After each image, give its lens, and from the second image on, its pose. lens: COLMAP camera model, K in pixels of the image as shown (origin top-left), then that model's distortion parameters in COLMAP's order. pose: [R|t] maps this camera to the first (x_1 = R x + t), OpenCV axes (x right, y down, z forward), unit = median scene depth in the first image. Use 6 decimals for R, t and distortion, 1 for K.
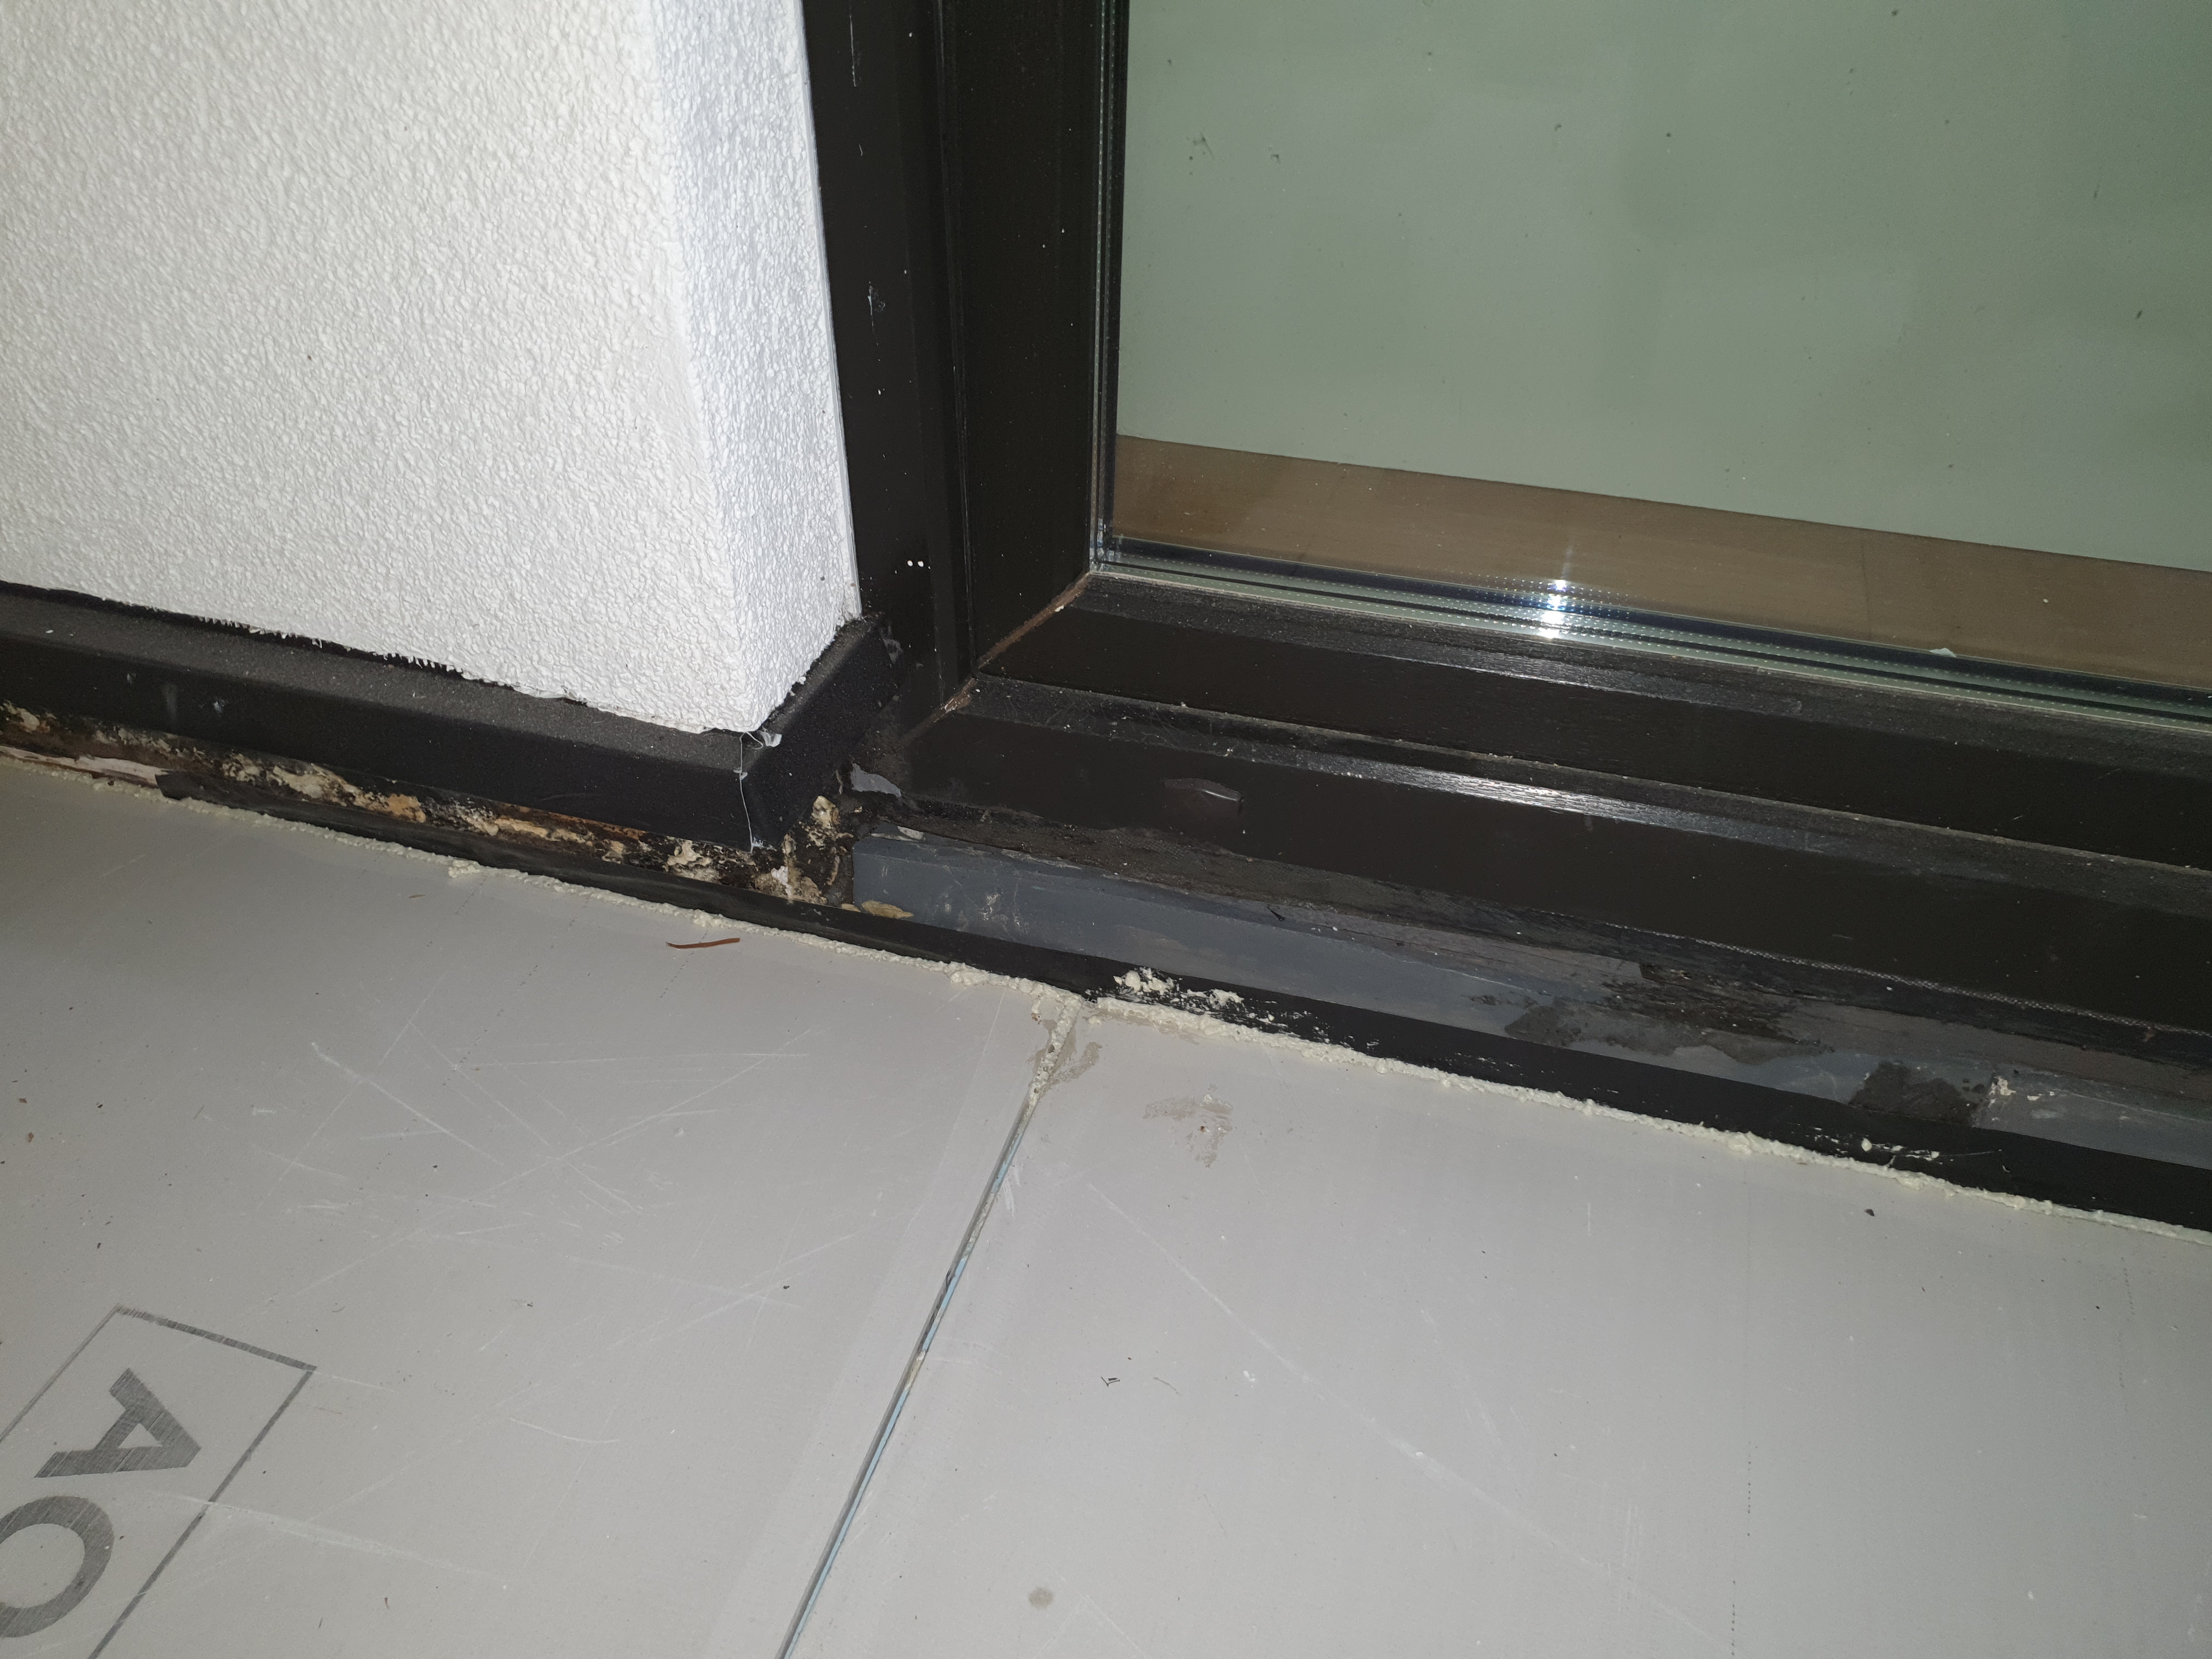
lens RADIAL K [[1712.5, 0, 1107.1], [0, 1712.5, 825.1], [0, 0, 1]] dist [0.027697, -0.031722]
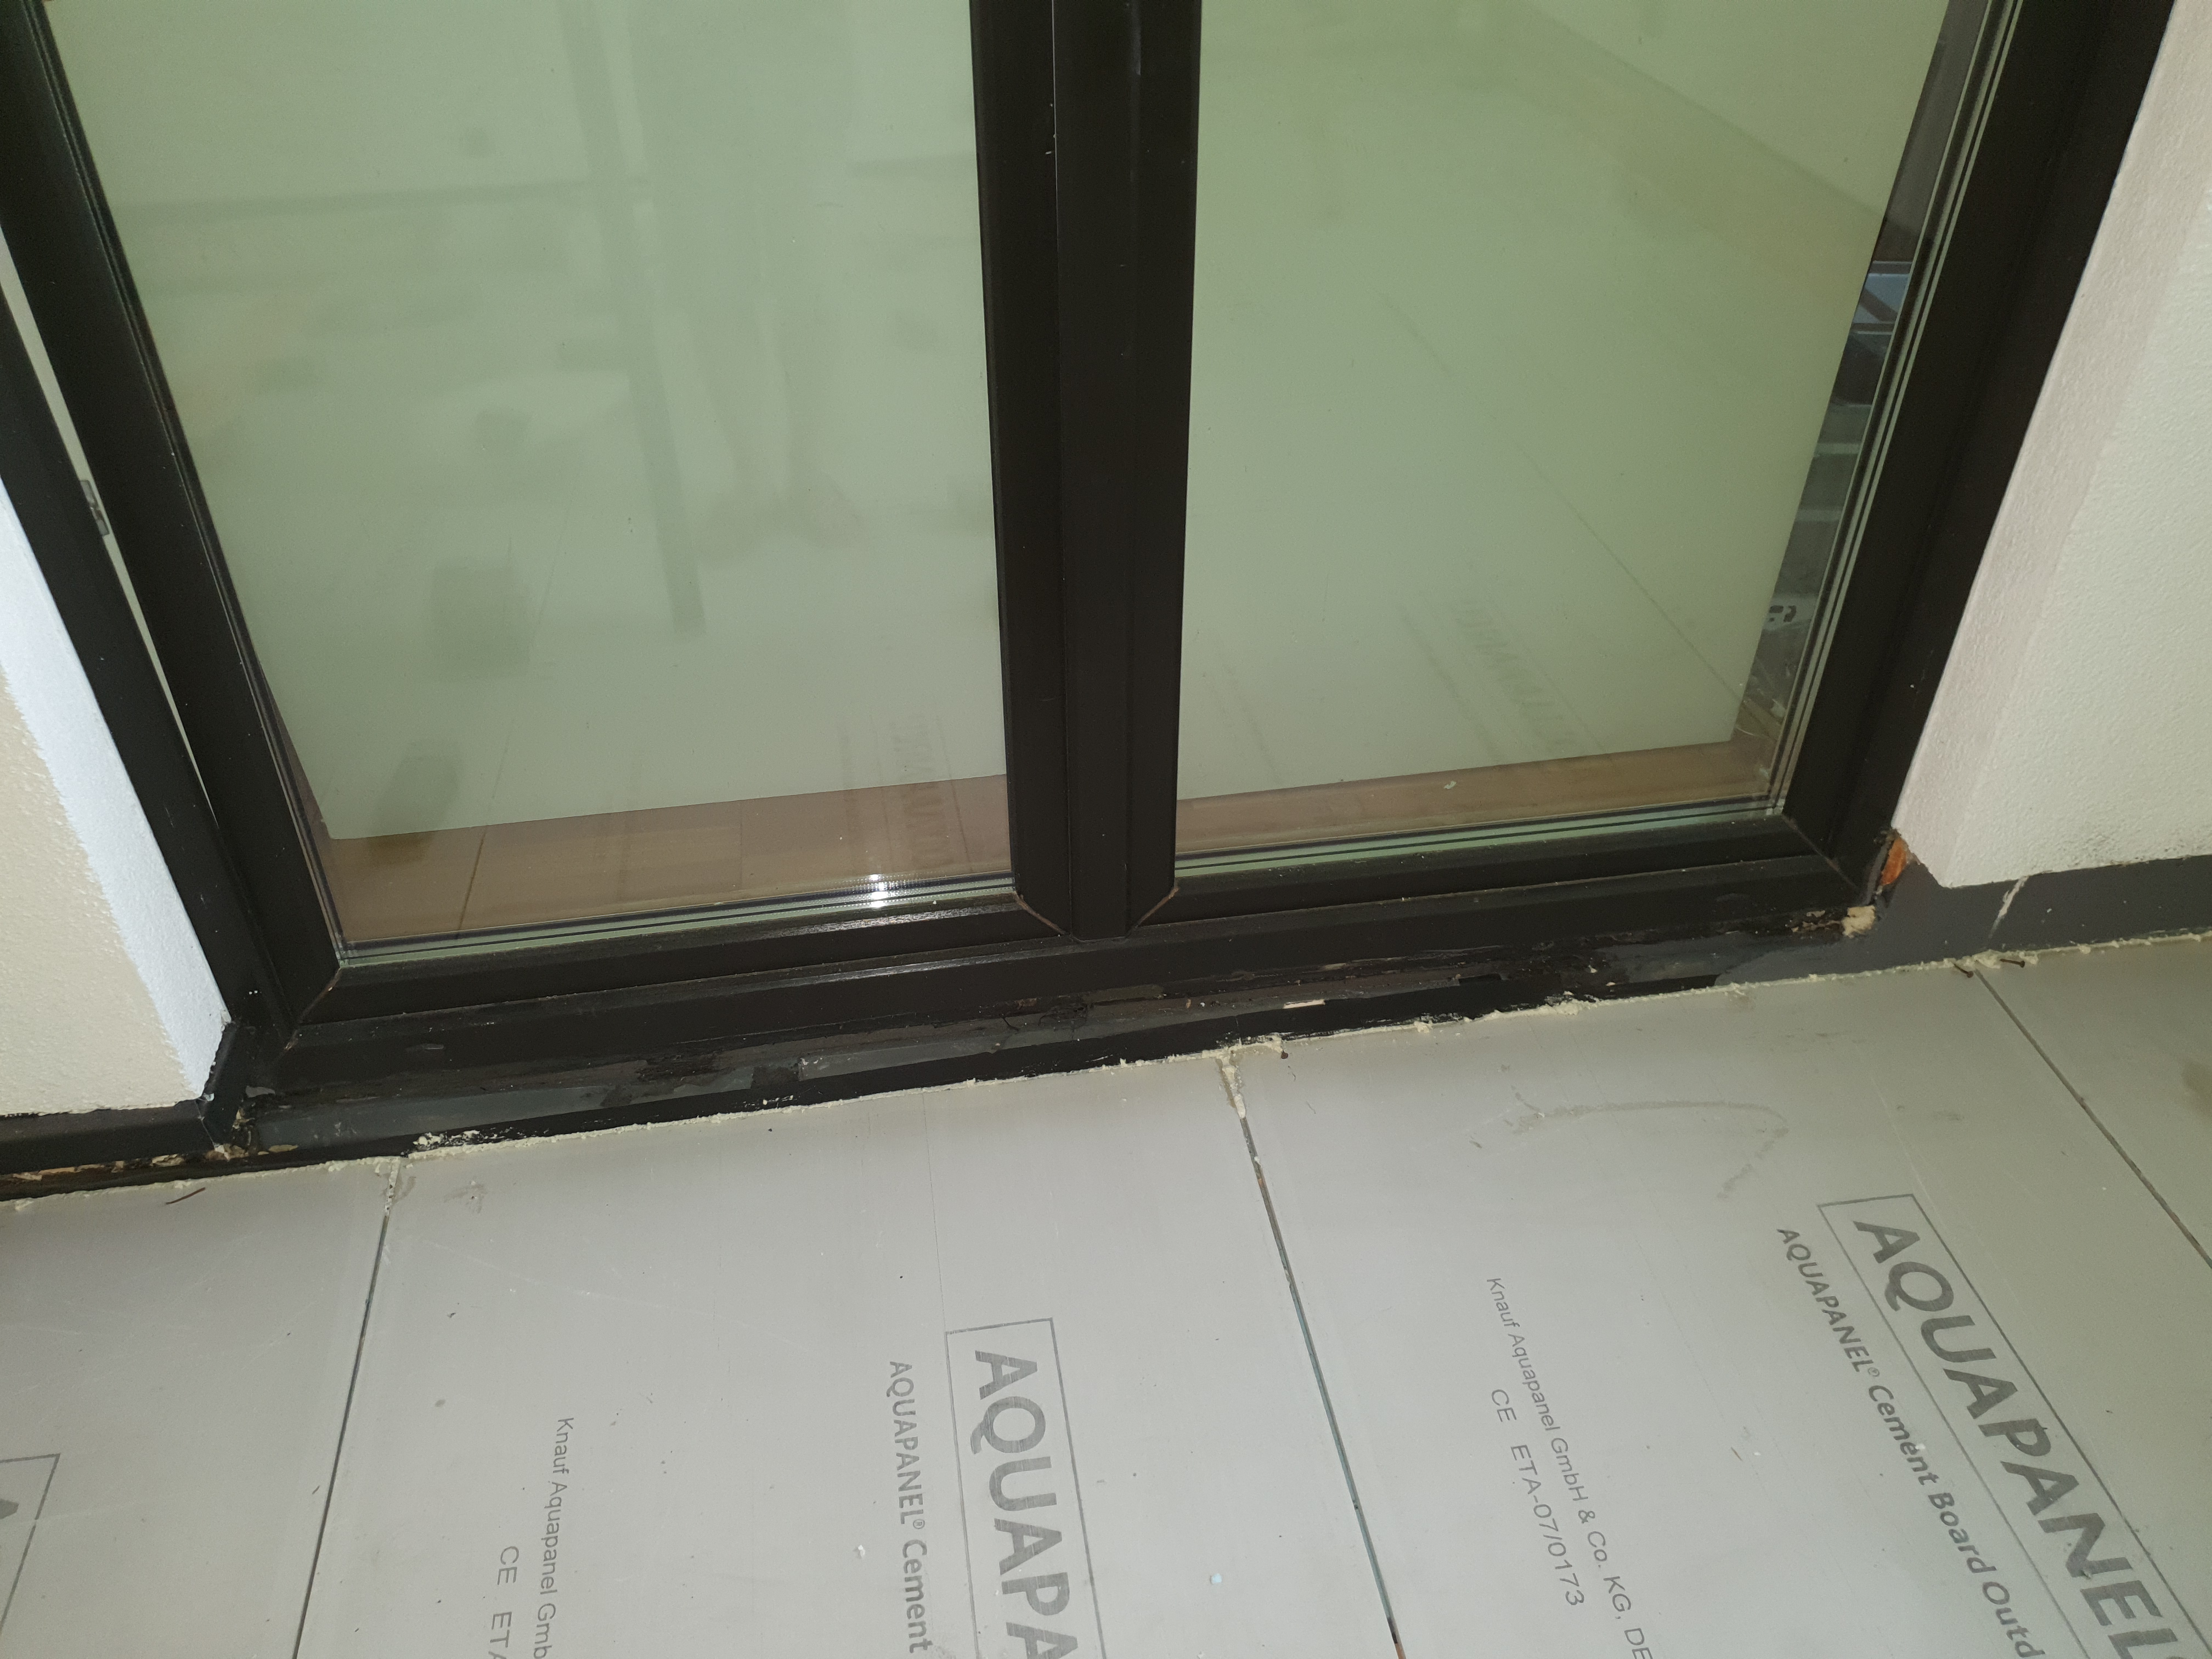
lens RADIAL K [[1712.5, 0, 1072.0], [0, 1712.5, 815.5], [0, 0, 1]] dist [0.027697, -0.031722]
pose [[0.900820, -0.274897, 0.336089, 0.136723], [0.279749, 0.959437, 0.034938, -0.142699], [-0.332060, 0.062548, 0.941182, -1.270545]]
